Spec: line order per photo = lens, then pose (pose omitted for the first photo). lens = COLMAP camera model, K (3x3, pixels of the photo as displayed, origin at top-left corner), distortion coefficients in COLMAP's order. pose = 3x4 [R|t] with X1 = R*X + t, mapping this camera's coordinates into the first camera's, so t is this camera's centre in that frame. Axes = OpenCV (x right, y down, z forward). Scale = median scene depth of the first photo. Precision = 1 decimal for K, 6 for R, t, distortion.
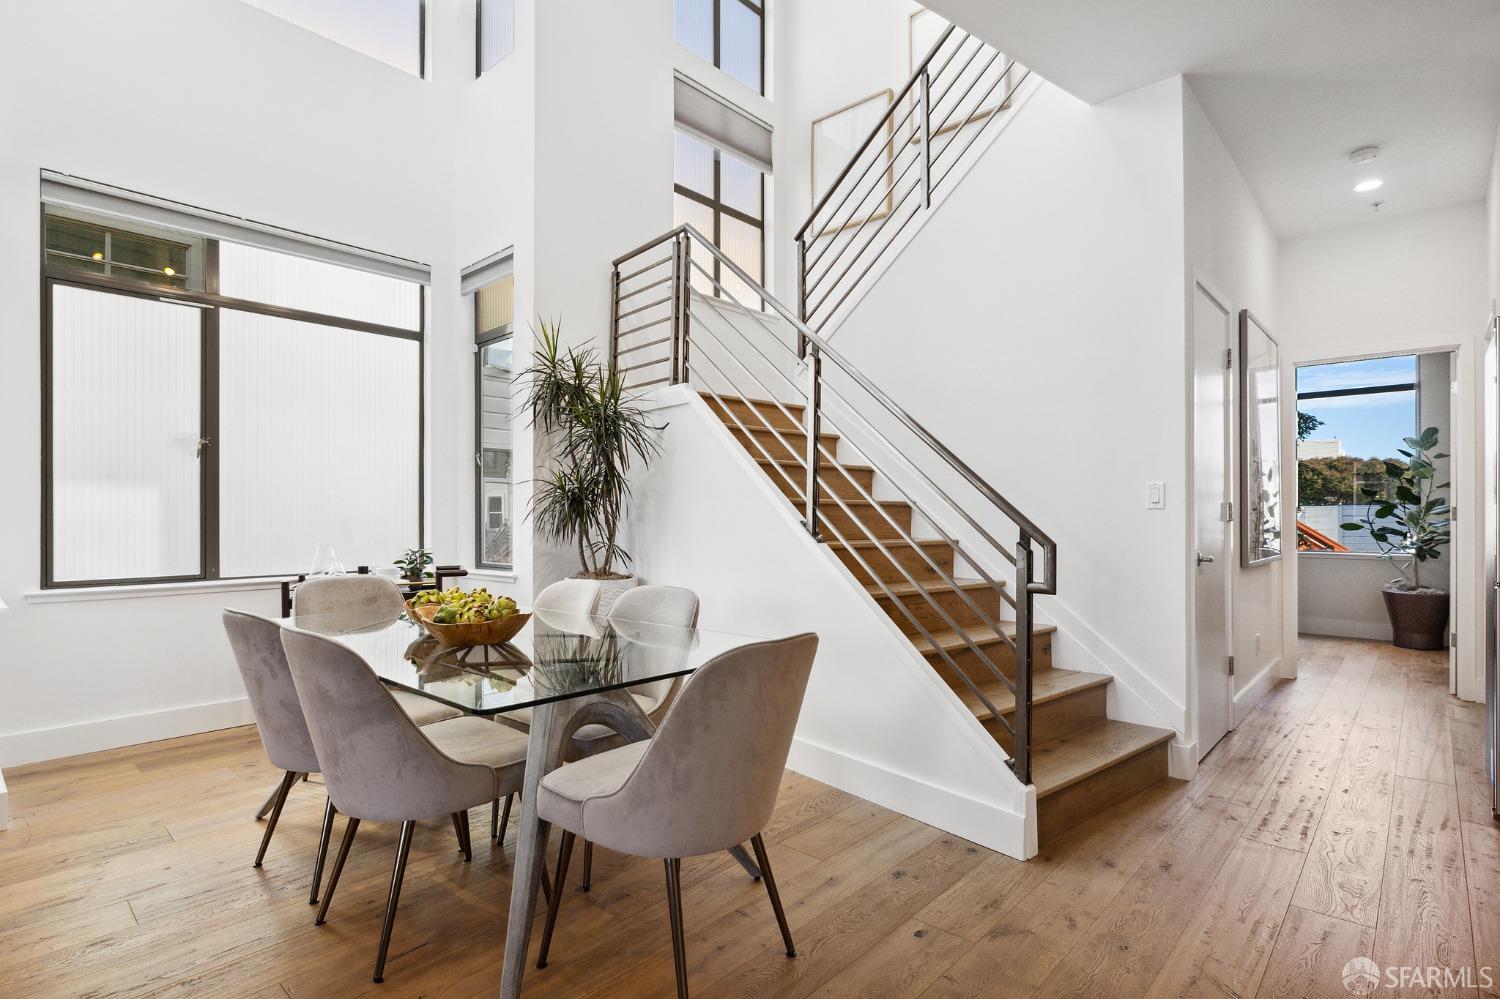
lens RADIAL K [[730.3, 0, 760.7], [0, 730.3, 512.6], [0, 0, 1]] dist [-0.000701, 0.000851]
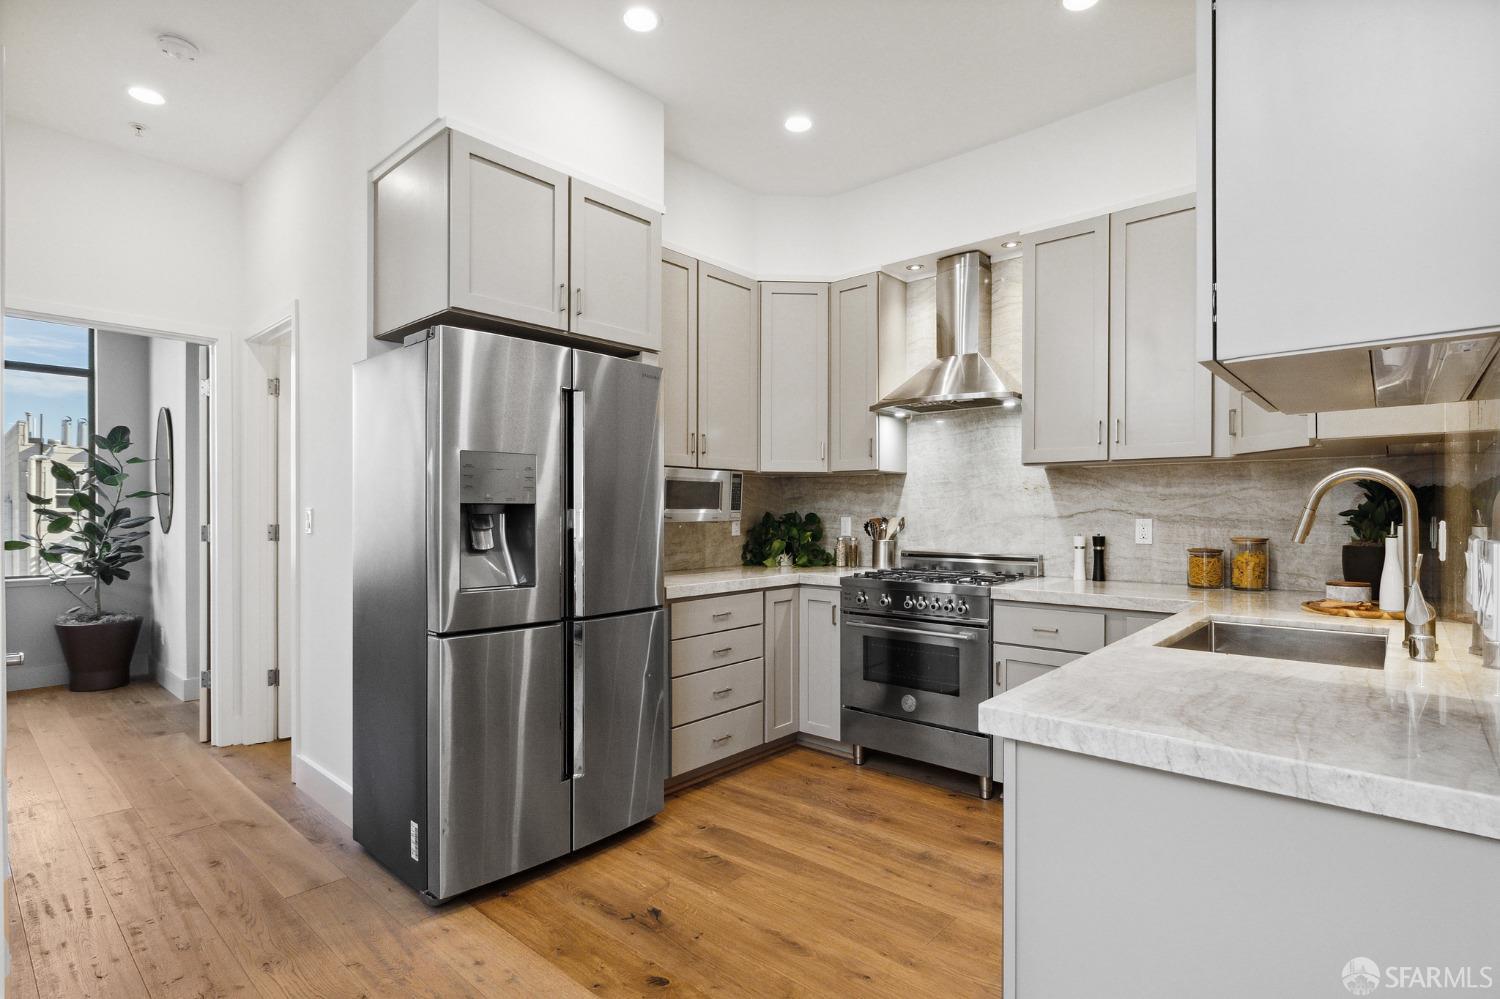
lens RADIAL K [[730.3, 0, 745.3], [0, 730.3, 514.5], [0, 0, 1]] dist [-0.000701, 0.000851]
pose [[-0.011065, -0.005304, 0.999925, 0.076067], [-0.007087, 0.999961, 0.005226, -0.029135], [-0.999914, -0.007029, -0.011102, 0.358534]]
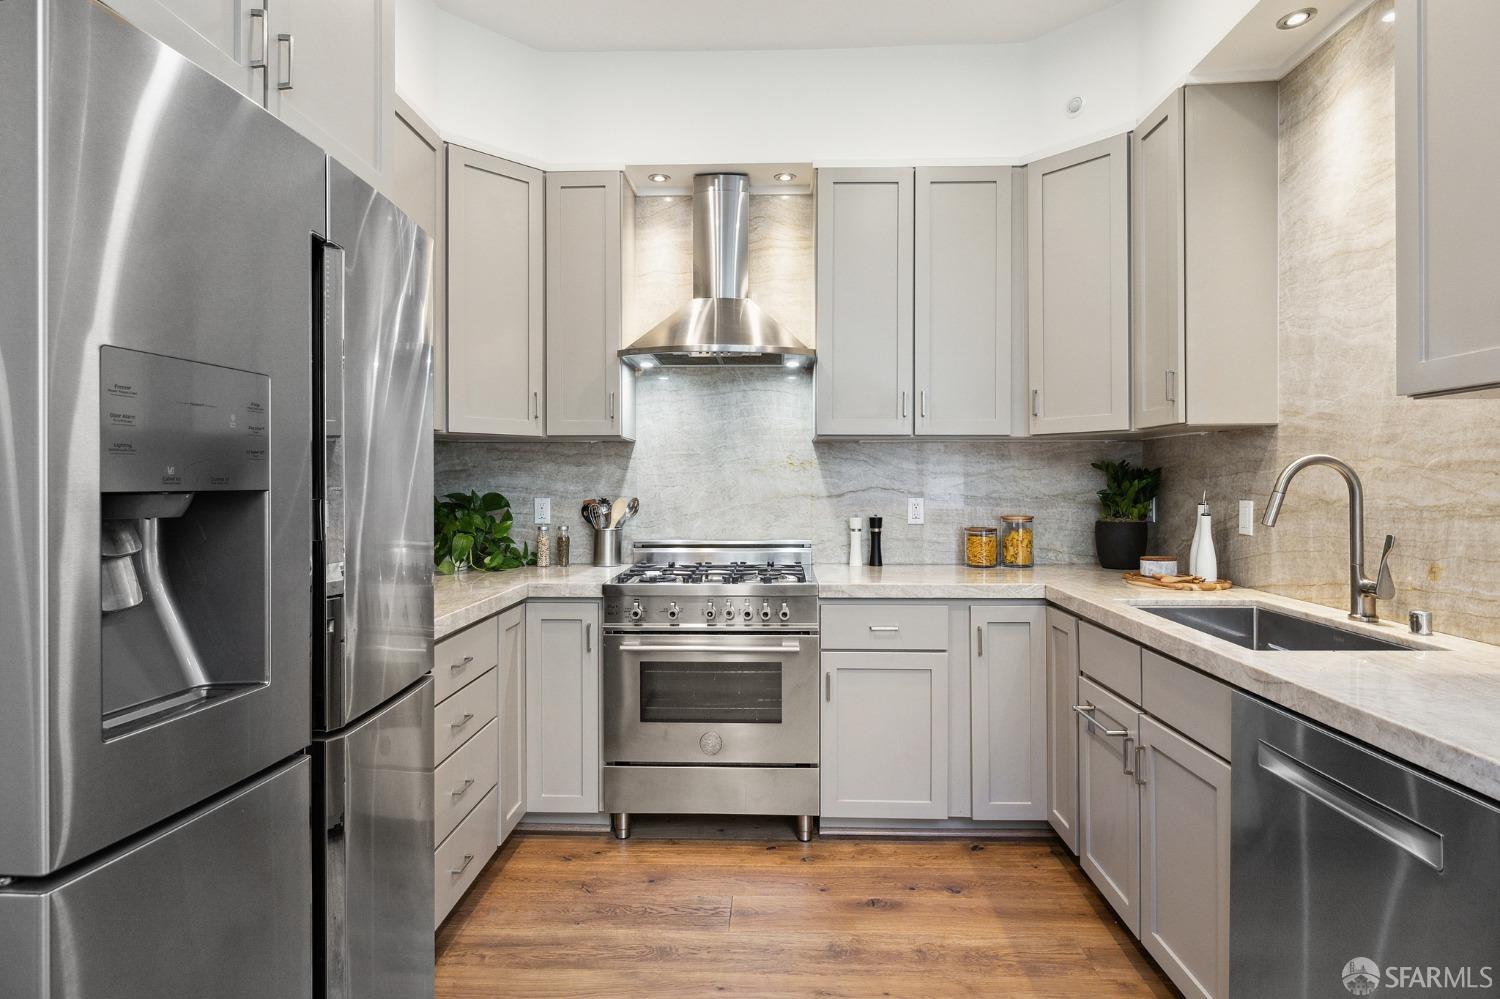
lens RADIAL K [[781.2, 0, 747.1], [0, 781.2, 486.8], [0, 0, 1]] dist [-0.007510, 0.000521]
pose [[-0.646662, -0.005184, 0.762759, 0.337721], [-0.004194, 0.999986, 0.003240, -0.035955], [-0.762765, -0.001104, -0.646675, 0.555345]]
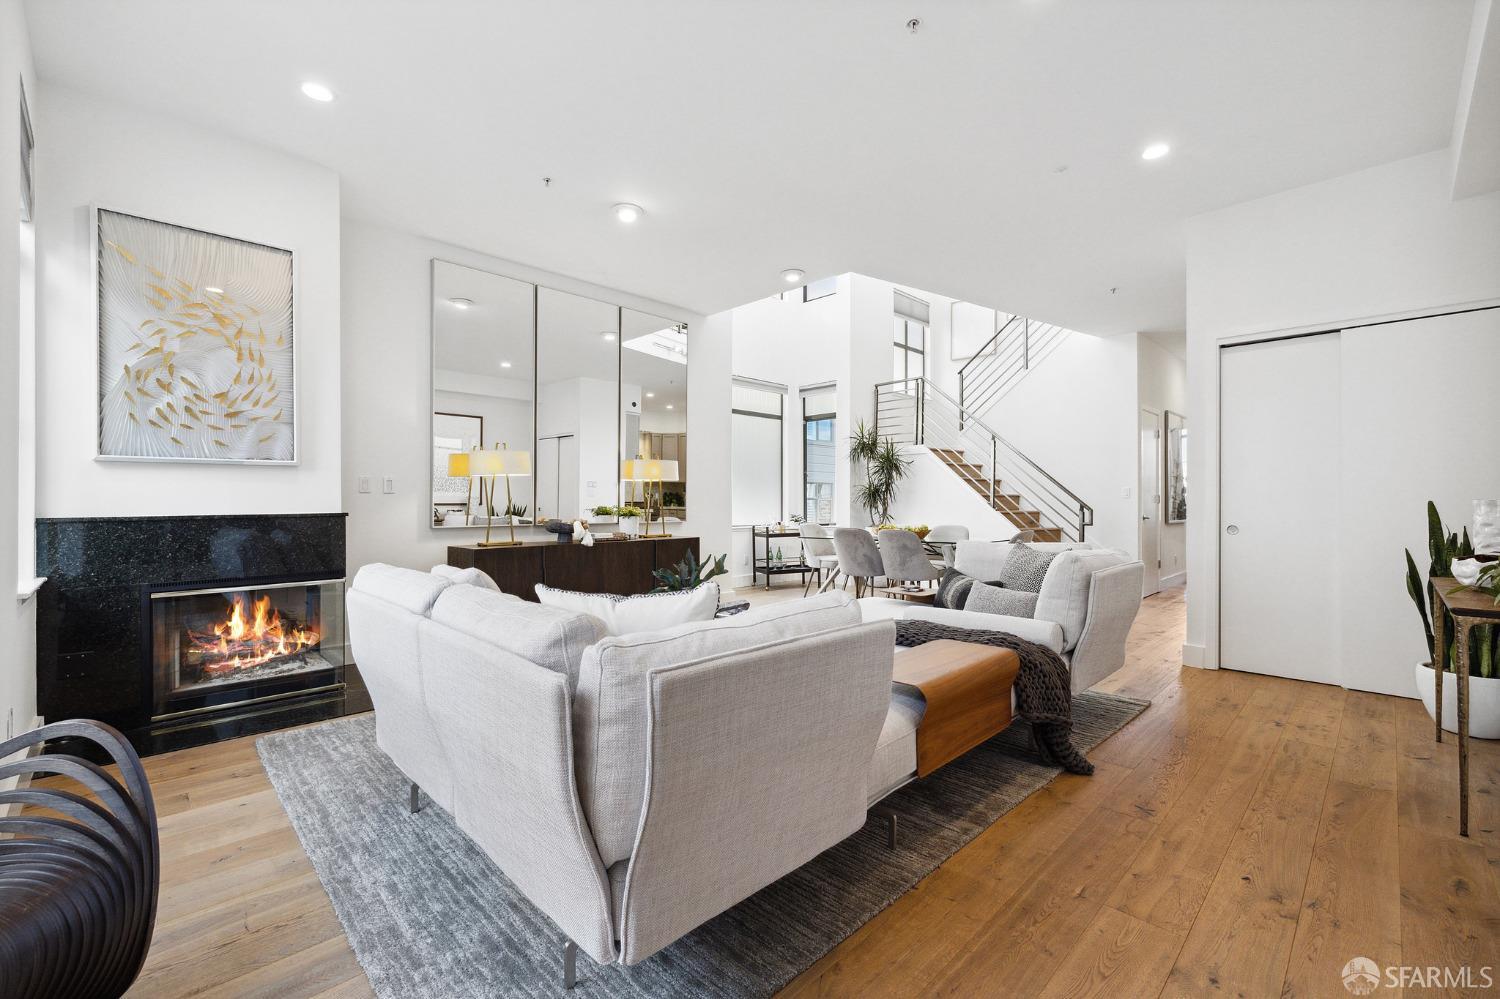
lens RADIAL K [[650.0, 0, 753.0], [0, 650.0, 501.8], [0, 0, 1]] dist [-0.000820, 0.000305]
pose [[0.999506, 0.000457, -0.031417, -0.490241], [-0.000412, 0.999999, 0.001455, 0.003784], [0.031418, -0.001441, 0.999505, -0.928657]]
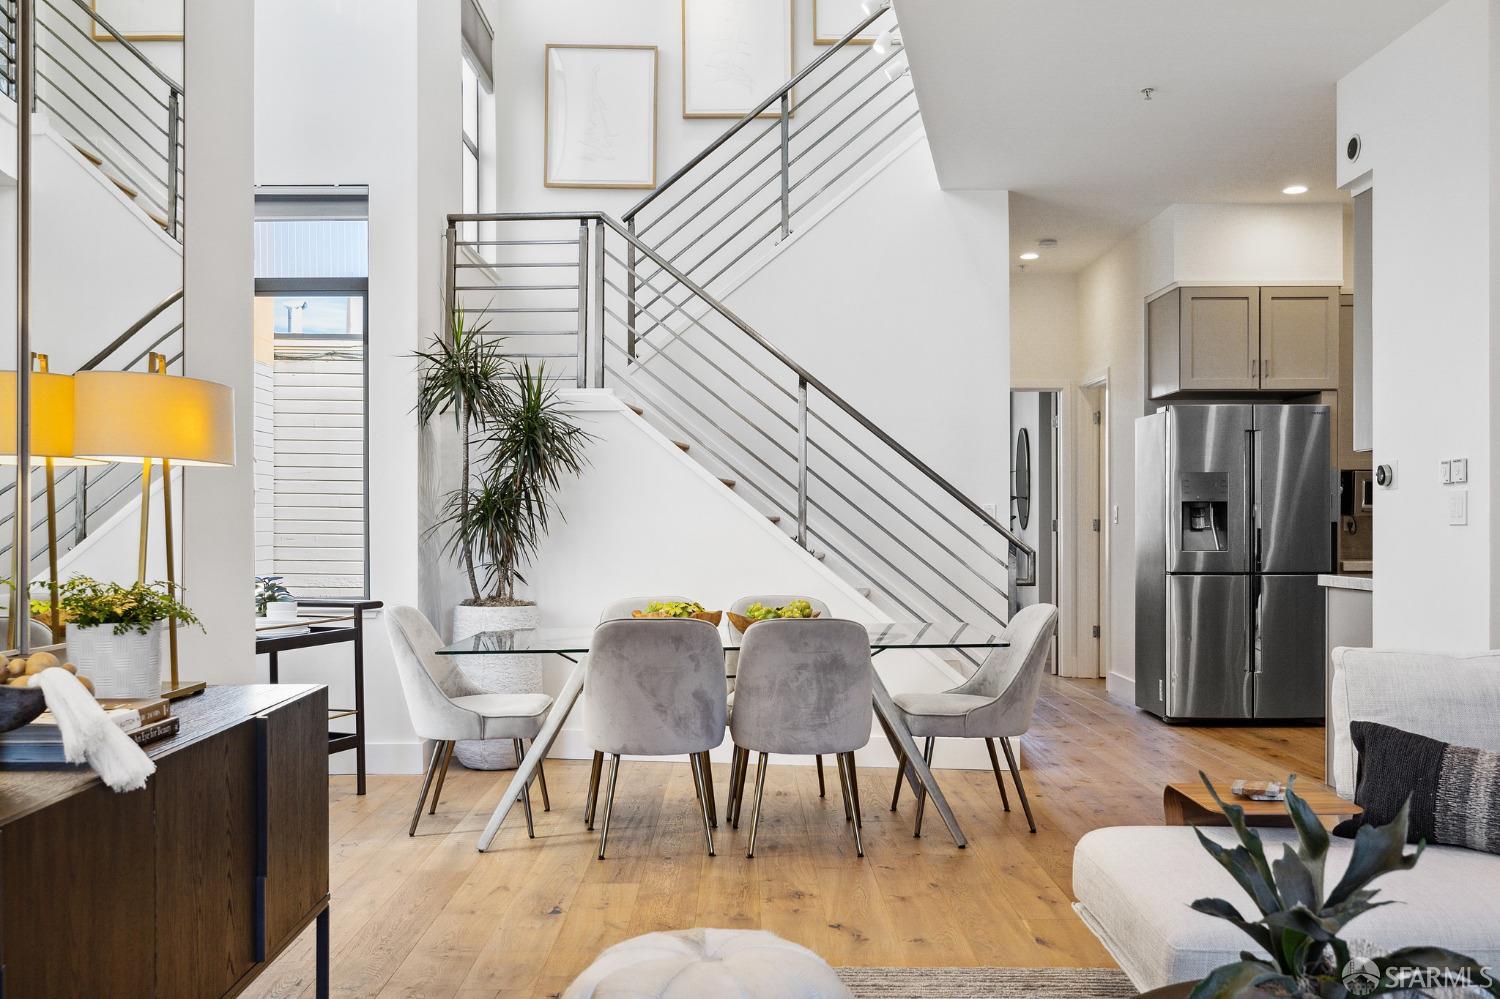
lens RADIAL K [[1374.4, 0, 751.1], [0, 1374.4, 521.7], [0, 0, 1]] dist [0.000026, 0.000000]
pose [[0.730988, -0.001952, 0.682387, -0.959843], [-0.002068, 0.999985, 0.005075, -0.015396], [-0.682387, -0.005121, 0.730973, -0.323488]]
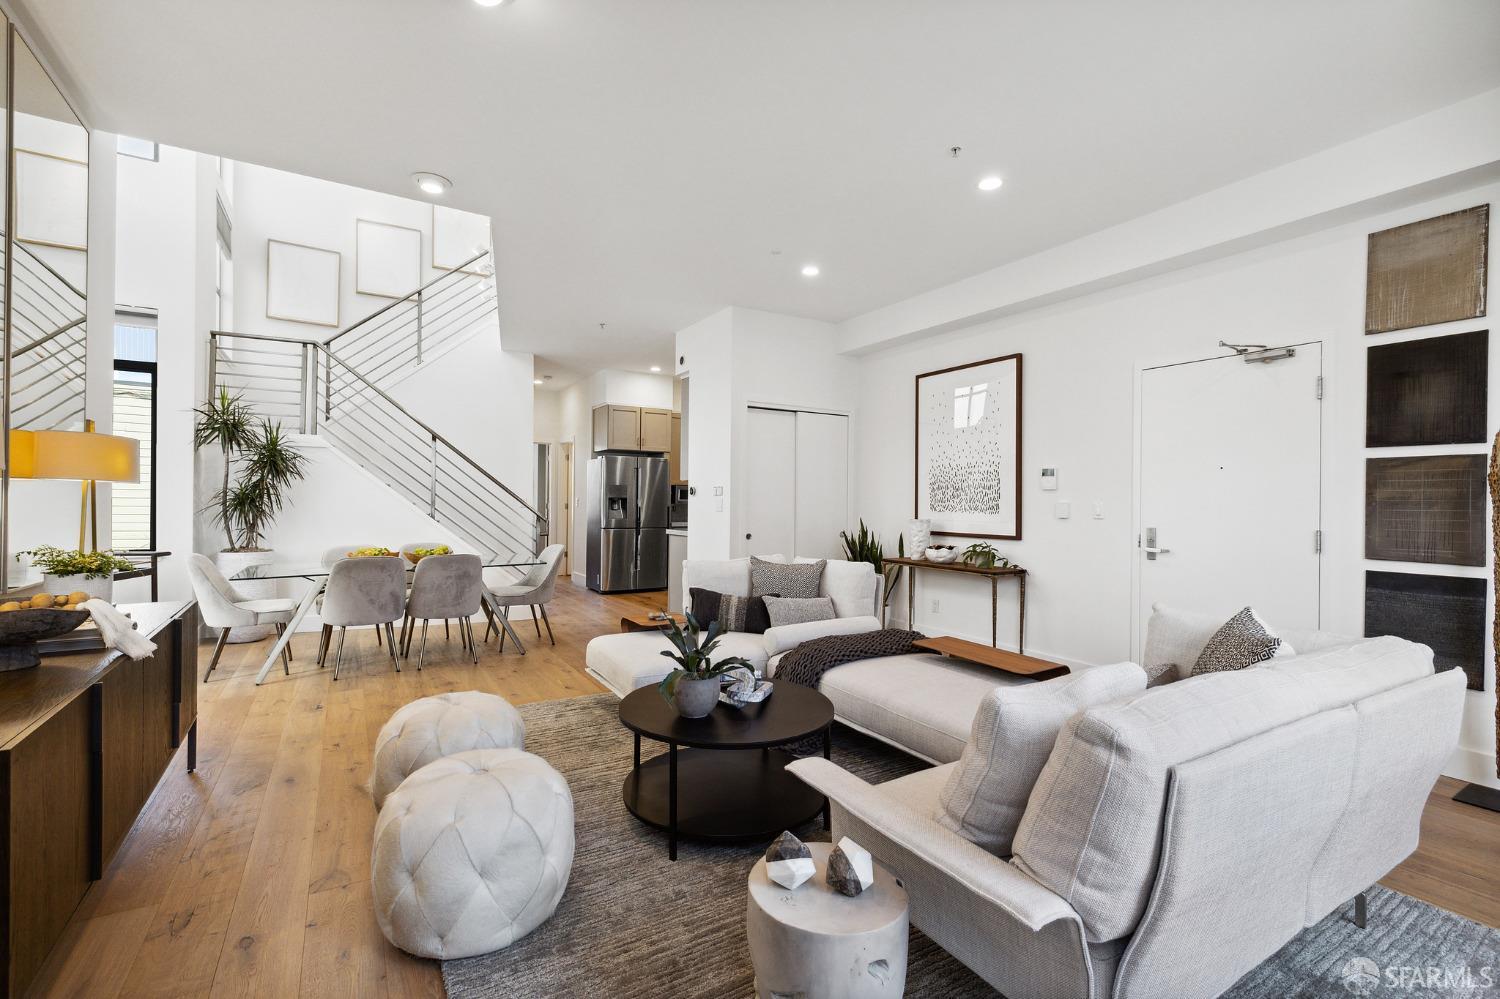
lens RADIAL K [[650.0, 0, 748.7], [0, 650.0, 502.4], [0, 0, 1]] dist [-0.000820, 0.000305]
pose [[0.270580, 0.000149, 0.962697, -1.096414], [-0.015367, 0.999873, 0.004164, -0.032553], [-0.962575, -0.015920, 0.270548, -0.337411]]
